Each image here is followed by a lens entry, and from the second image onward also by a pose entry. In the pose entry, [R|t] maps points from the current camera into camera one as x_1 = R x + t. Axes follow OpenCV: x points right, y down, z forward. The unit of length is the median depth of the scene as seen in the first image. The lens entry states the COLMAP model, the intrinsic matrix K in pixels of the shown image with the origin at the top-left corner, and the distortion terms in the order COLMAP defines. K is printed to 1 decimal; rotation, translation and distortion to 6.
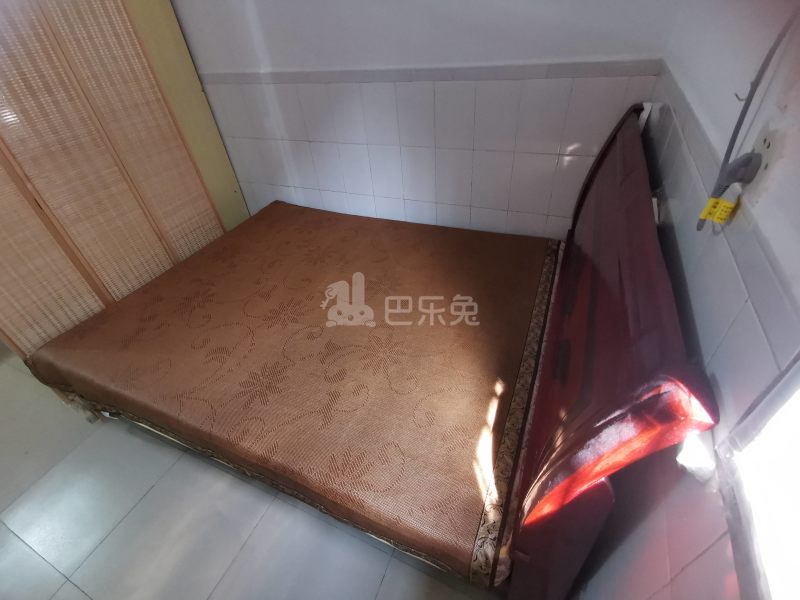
lens RADIAL K [[365.3, 0, 400.0], [0, 365.3, 300.0], [0, 0, 1]] dist [-0.004674, -0.000670]
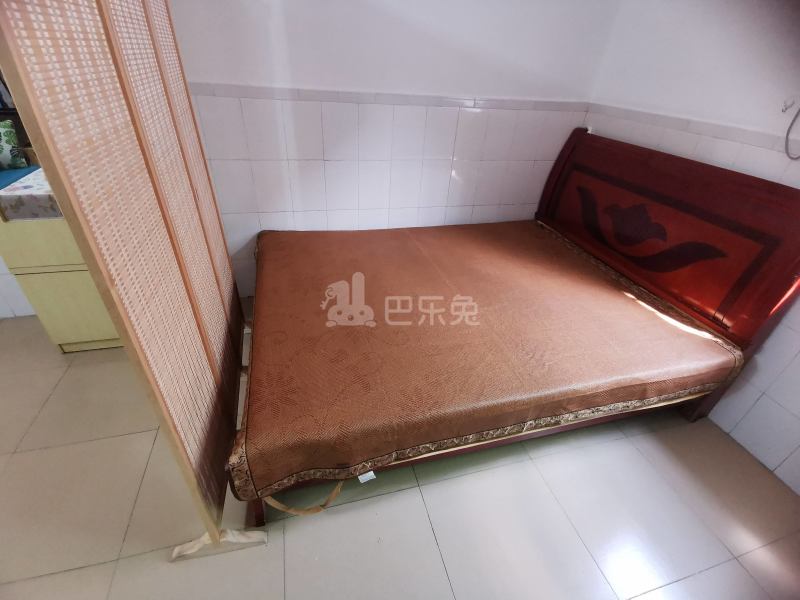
lens RADIAL K [[365.6, 0, 398.9], [0, 365.6, 296.9], [0, 0, 1]] dist [0.001804, -0.000056]
pose [[0.766436, -0.239590, 0.595963, -0.918128], [0.299513, 0.954091, -0.001624, -0.031401], [-0.568214, 0.179743, 0.803010, 0.202476]]
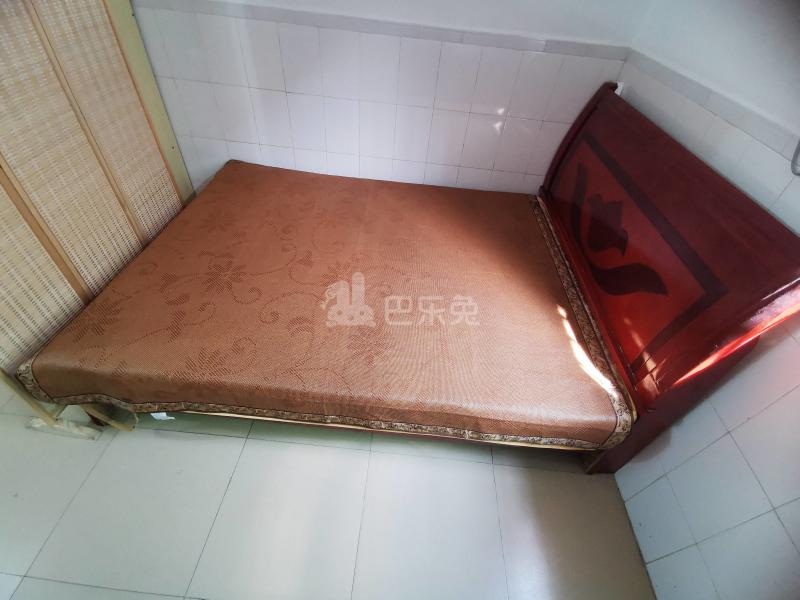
lens RADIAL K [[365.1, 0, 400.0], [0, 365.1, 300.0], [0, 0, 1]] dist [0.019306, -0.017512]
pose [[0.927270, -0.126614, 0.352334, -0.448461], [0.093859, 0.989643, 0.108618, 0.004941], [-0.362437, -0.067648, 0.929550, 0.018225]]
